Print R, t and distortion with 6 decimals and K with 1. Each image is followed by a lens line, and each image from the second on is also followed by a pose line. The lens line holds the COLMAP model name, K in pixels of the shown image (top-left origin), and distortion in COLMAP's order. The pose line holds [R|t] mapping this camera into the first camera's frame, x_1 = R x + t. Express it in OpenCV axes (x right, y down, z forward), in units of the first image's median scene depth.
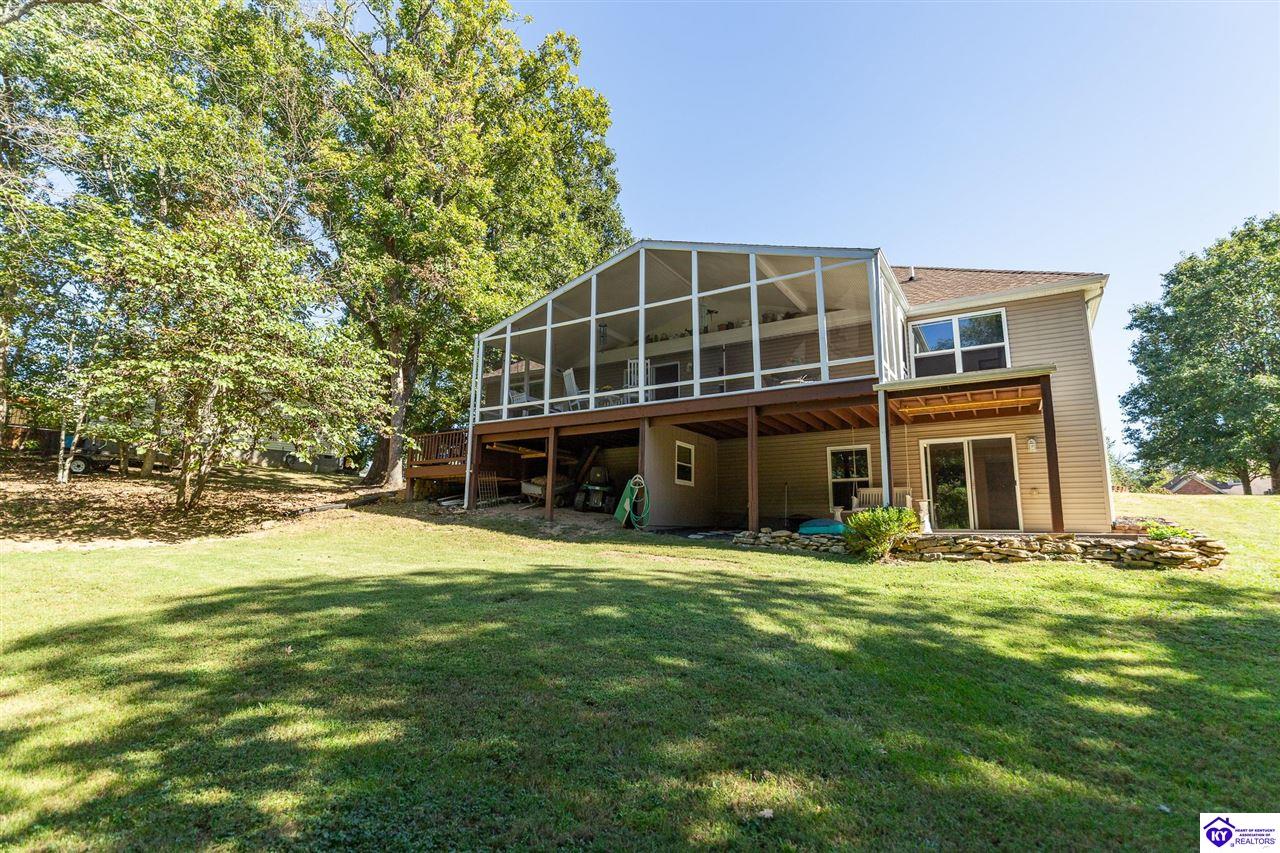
lens RADIAL K [[627.1, 0, 644.1], [0, 627.1, 428.5], [0, 0, 1]] dist [-0.000346, 0.000435]
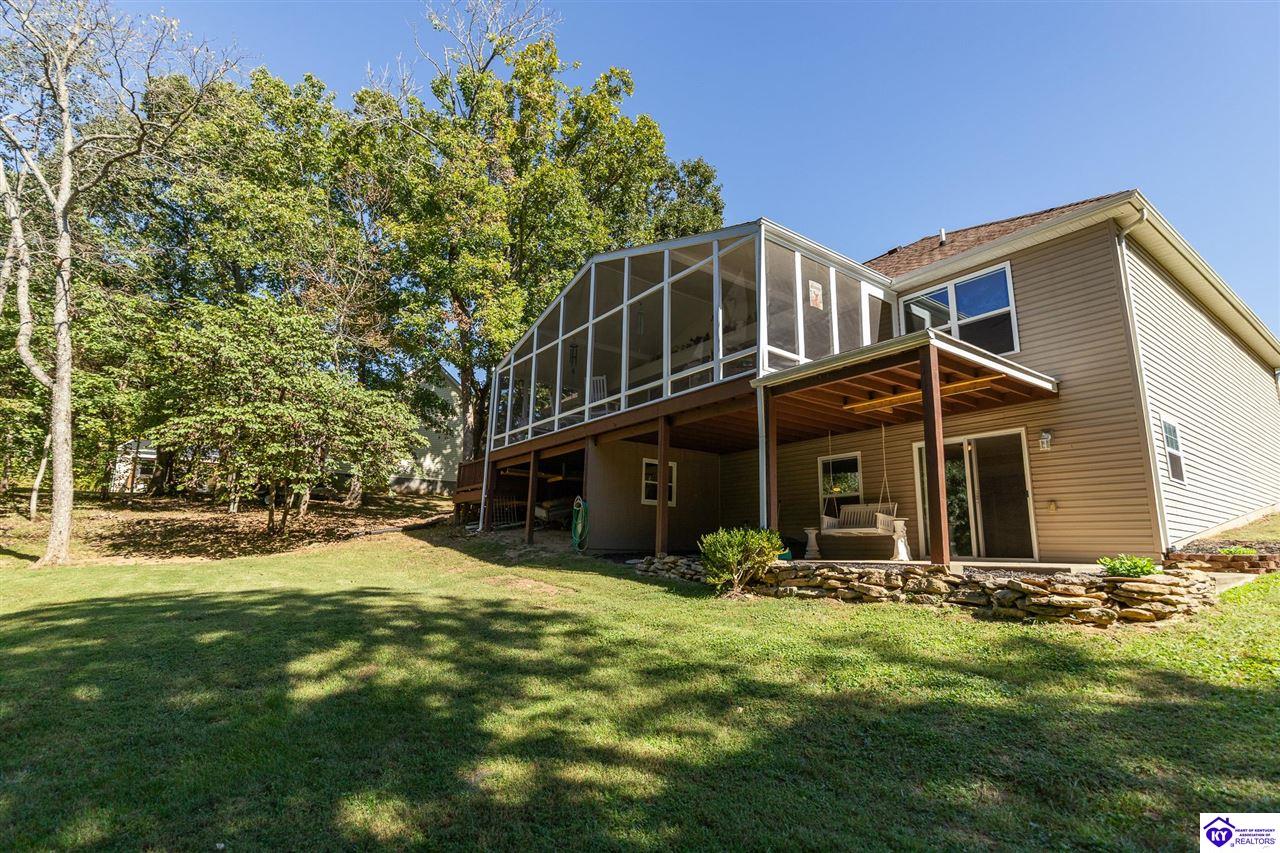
lens RADIAL K [[617.1, 0, 647.0], [0, 617.1, 424.6], [0, 0, 1]] dist [0.002364, 0.000011]
pose [[0.925176, -0.068594, -0.373287, 0.443366], [0.052464, 0.997204, -0.053215, 0.020322], [0.375894, 0.029649, 0.926188, 0.156033]]
